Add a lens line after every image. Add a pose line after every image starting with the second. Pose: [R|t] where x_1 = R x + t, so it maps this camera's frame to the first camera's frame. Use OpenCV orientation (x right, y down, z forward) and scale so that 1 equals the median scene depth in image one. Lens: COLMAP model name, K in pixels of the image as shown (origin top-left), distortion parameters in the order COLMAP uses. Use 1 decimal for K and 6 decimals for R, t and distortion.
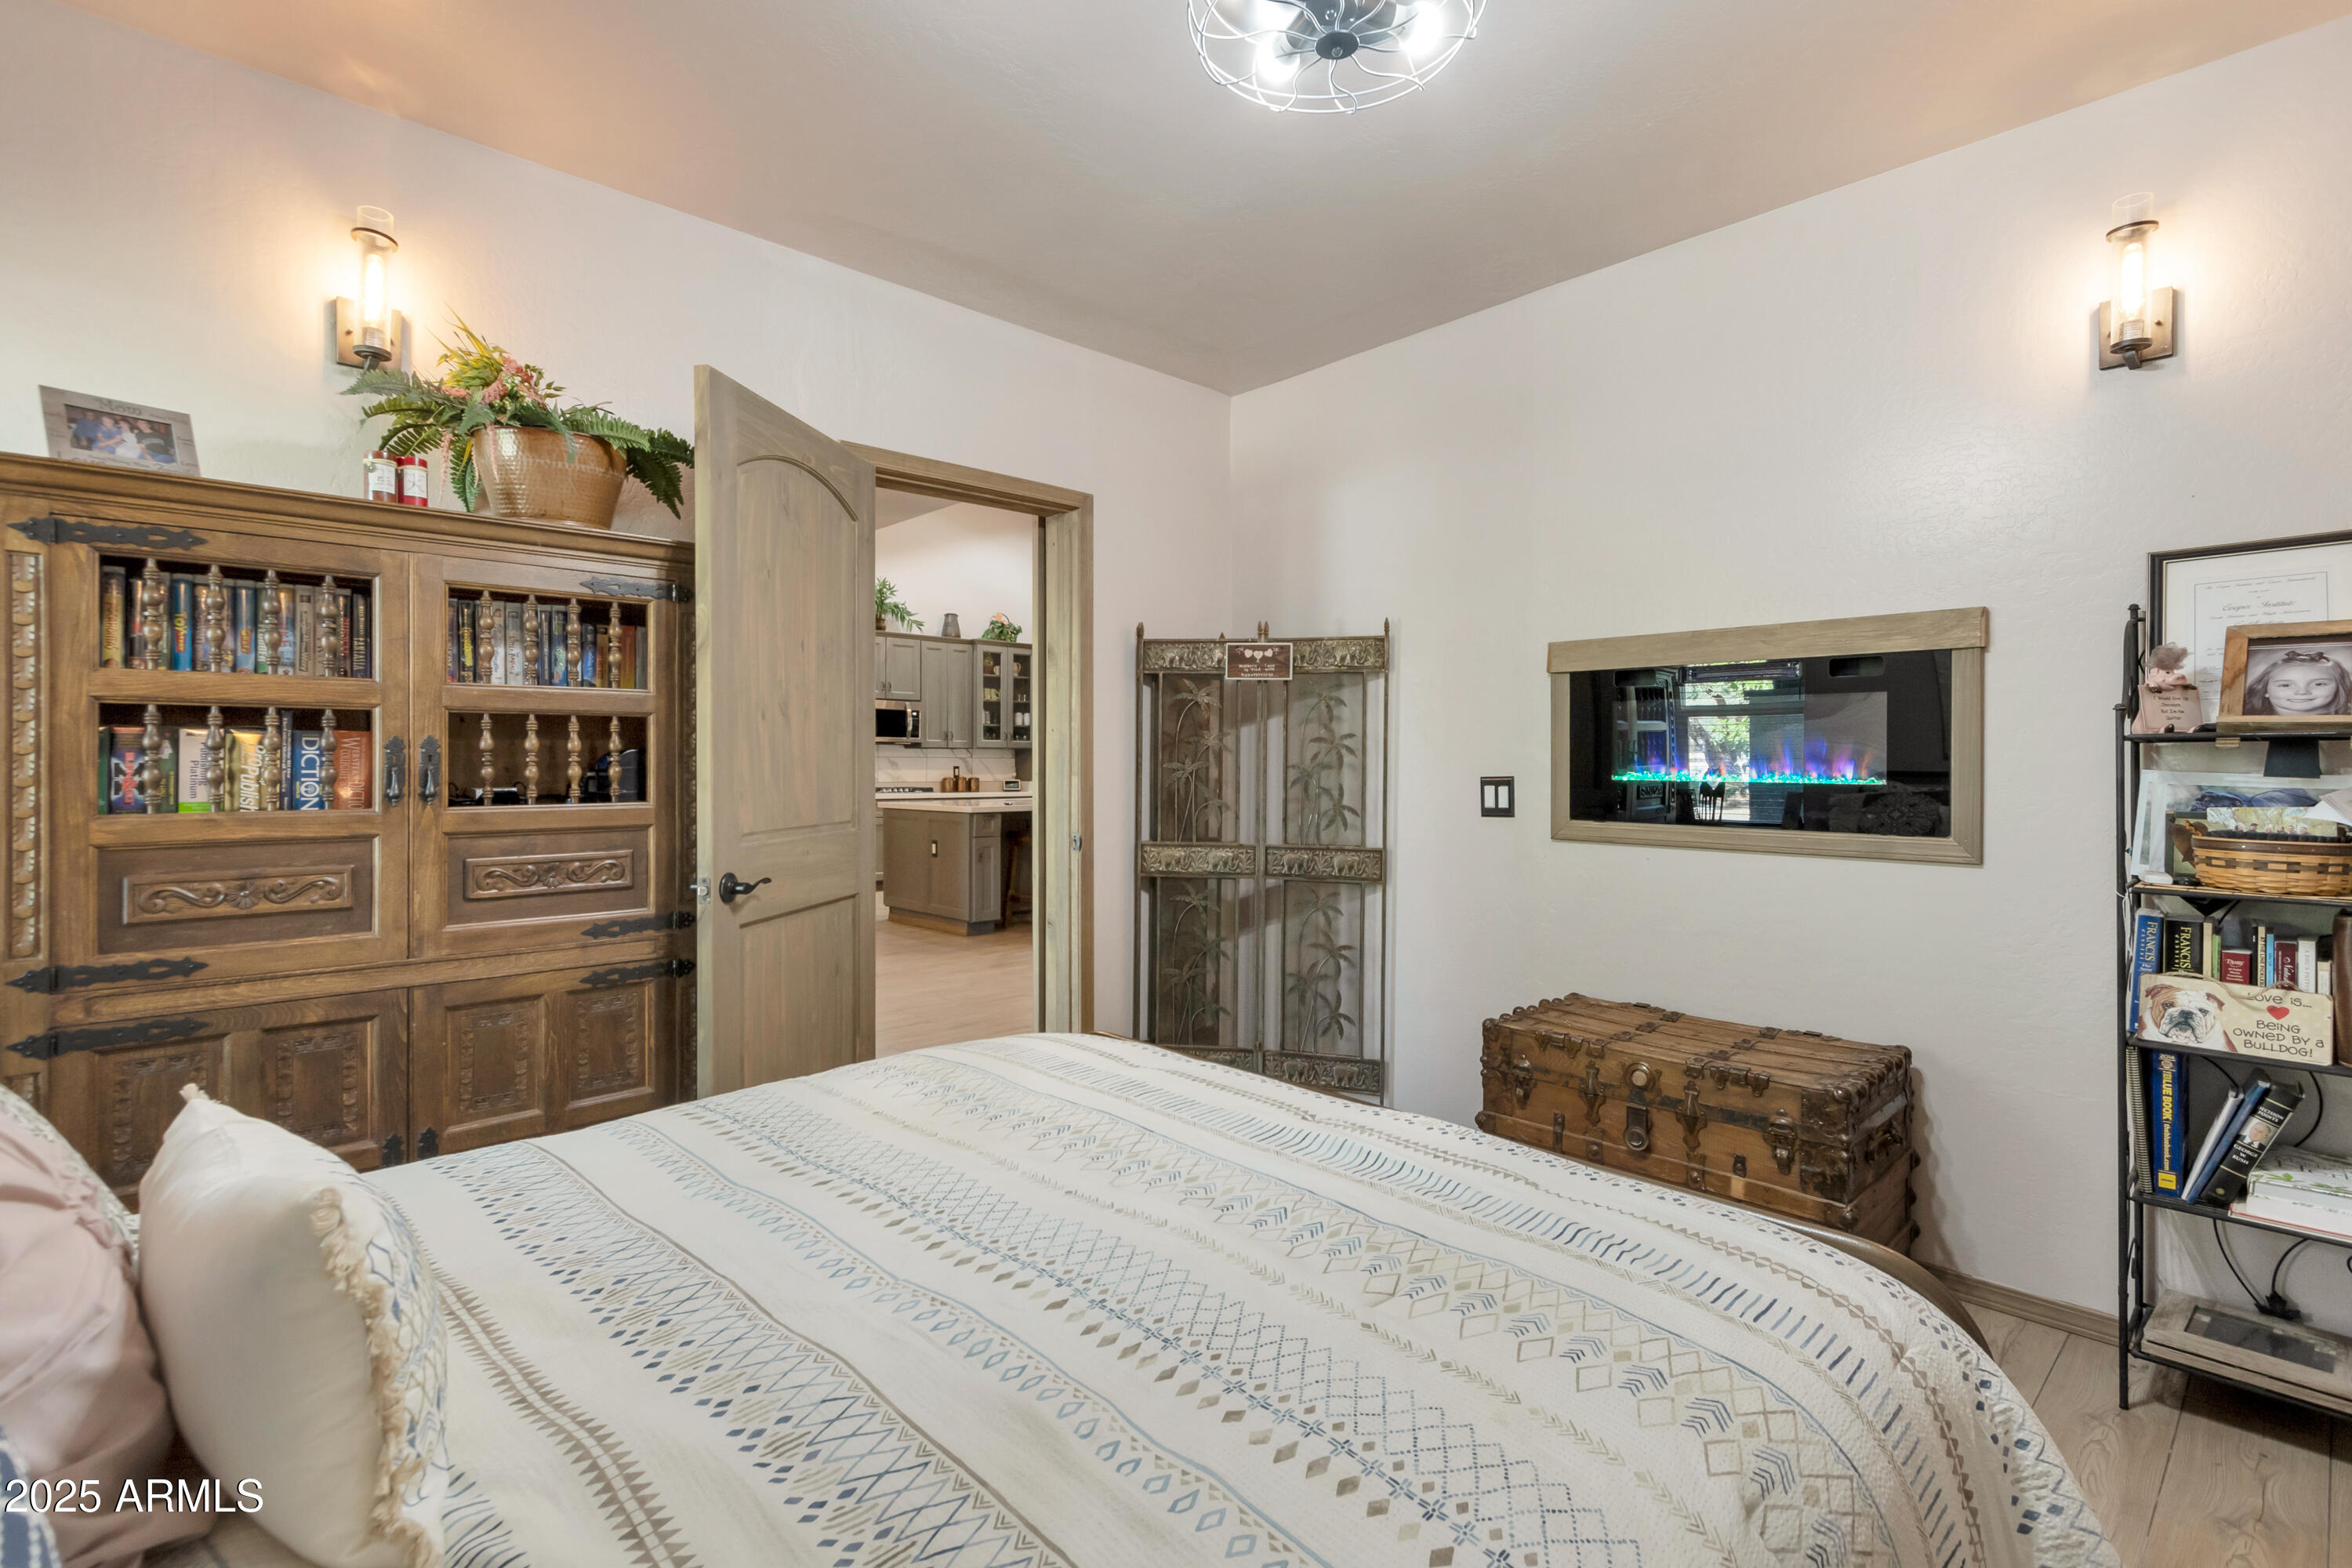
lens RADIAL K [[1131.0, 0, 1176.0], [0, 1131.0, 784.0], [0, 0, 1]] dist [-0.181432, -0.000314]
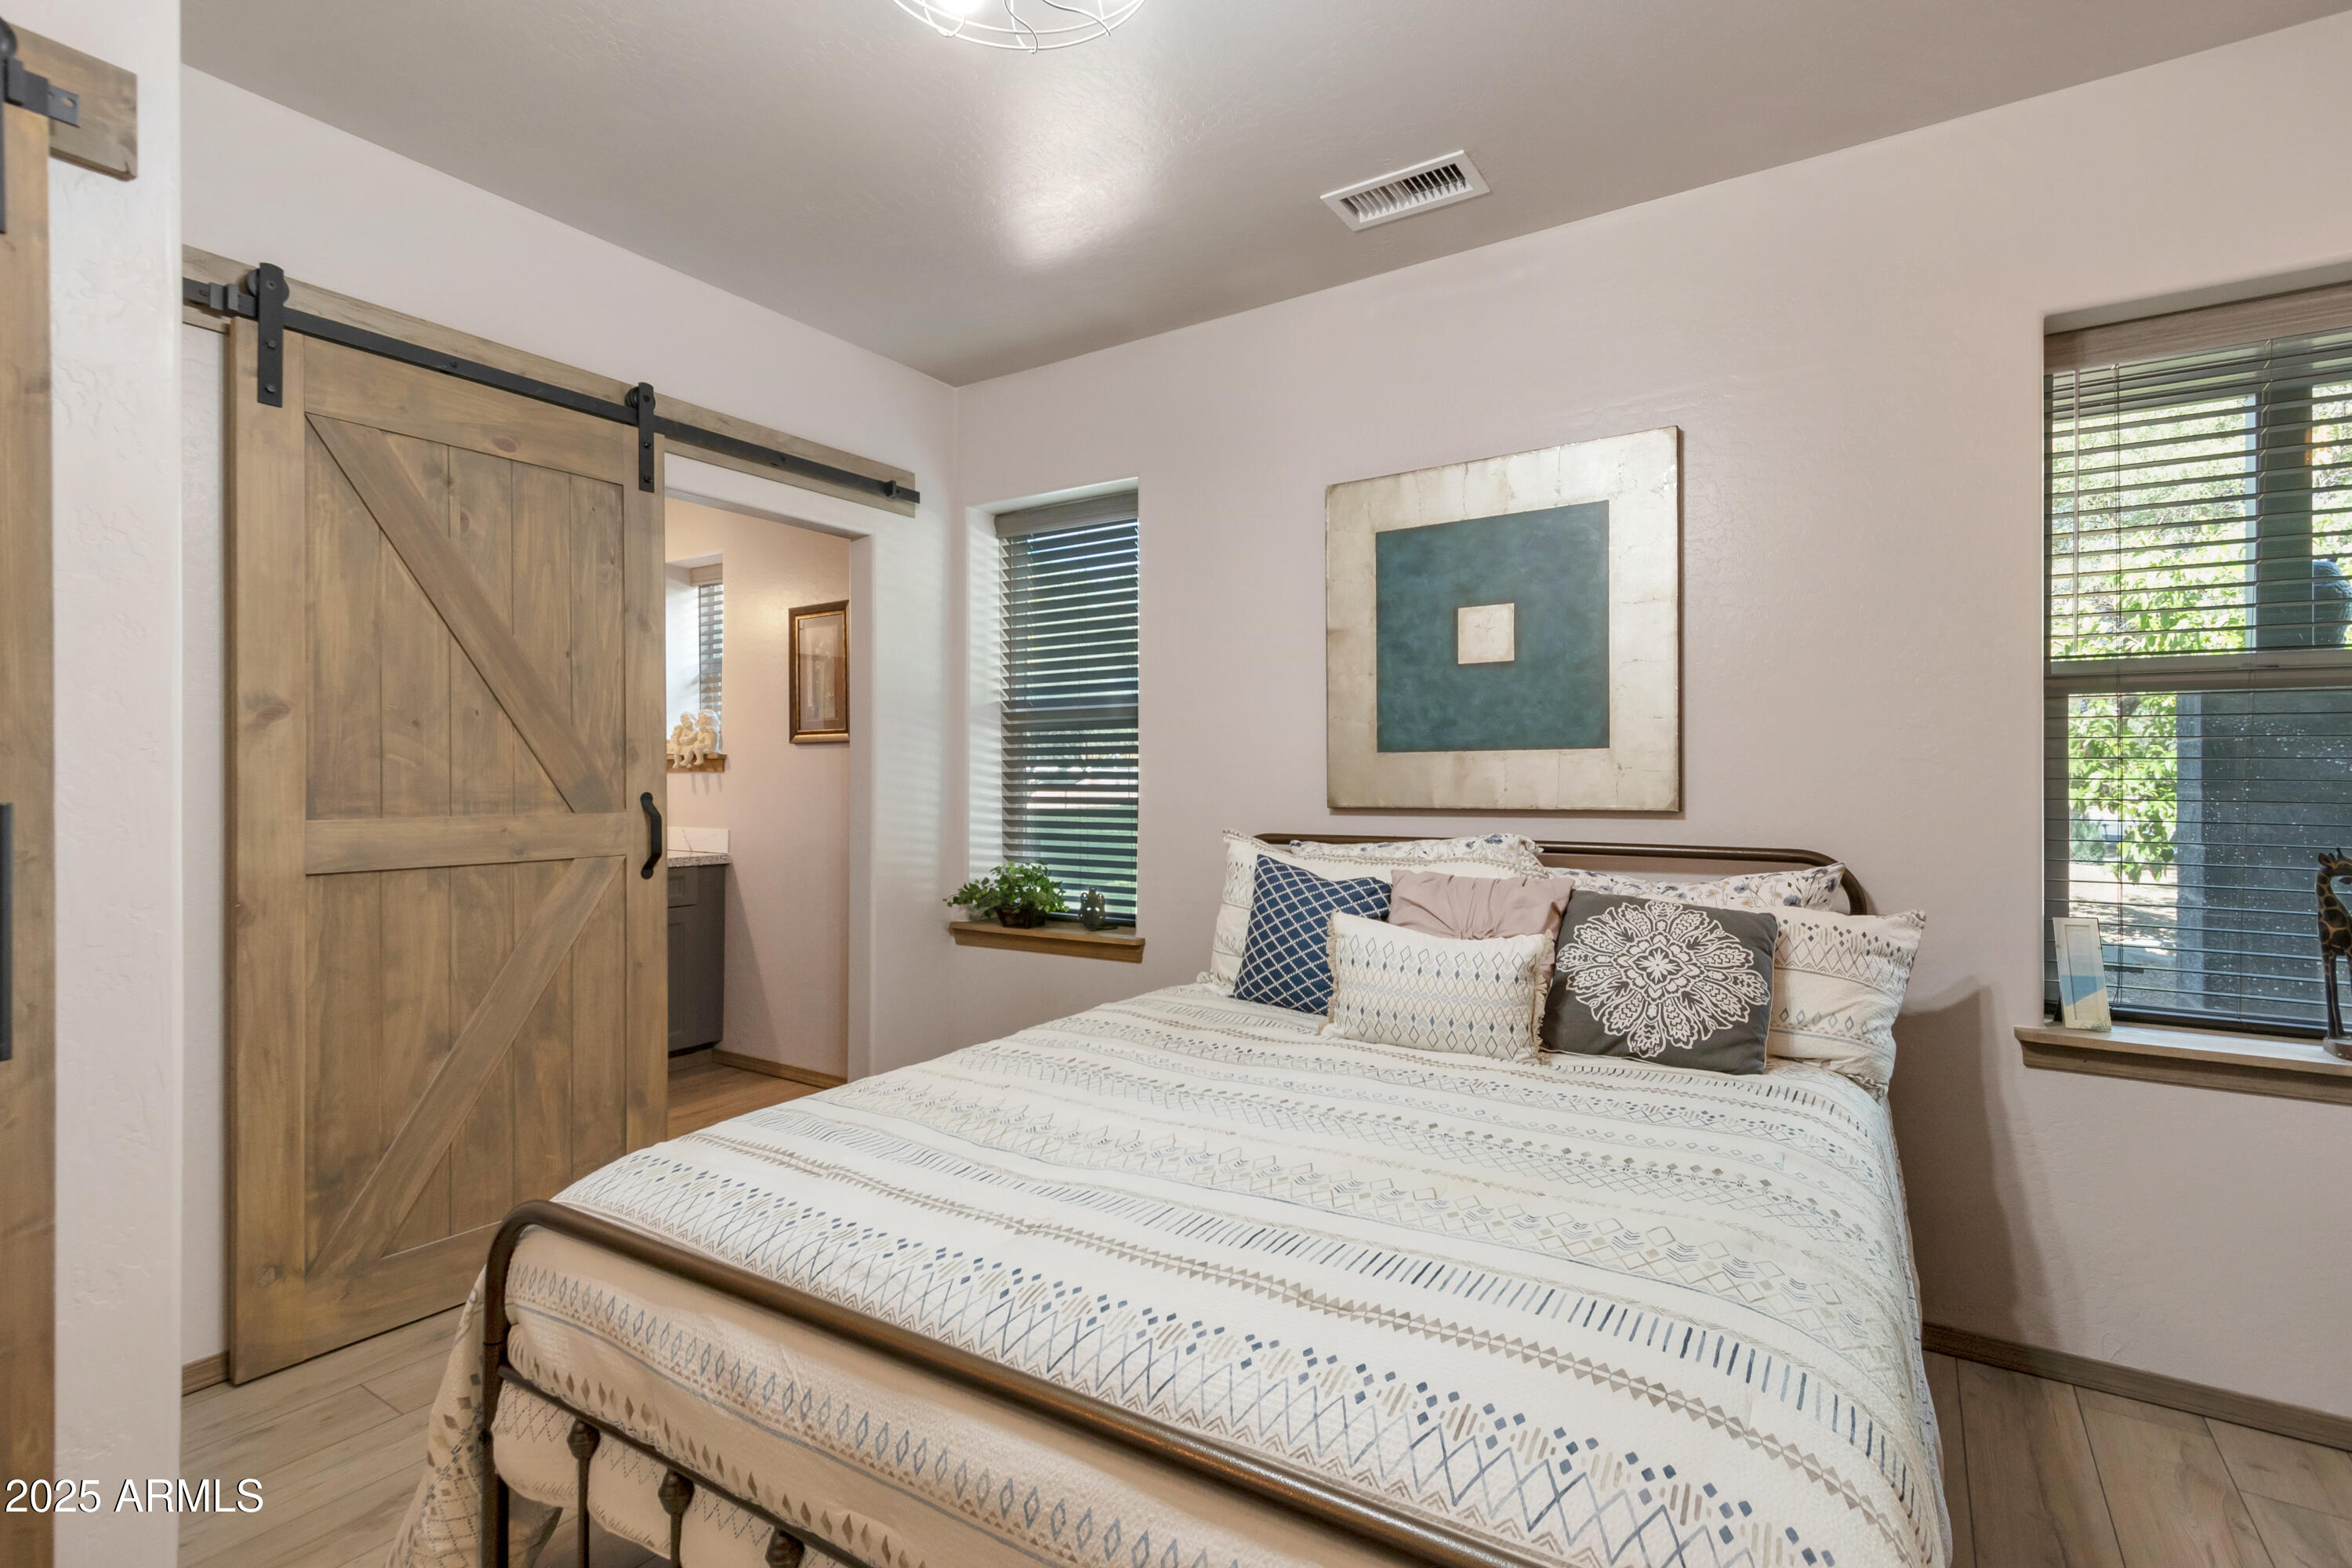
lens RADIAL K [[1131.0, 0, 1176.0], [0, 1131.0, 784.0], [0, 0, 1]] dist [-0.181432, -0.000314]
pose [[-0.970412, -0.002185, -0.241445, 0.524851], [-0.007822, 0.999719, 0.022390, -0.041355], [0.241328, 0.023616, -0.970156, 2.037958]]
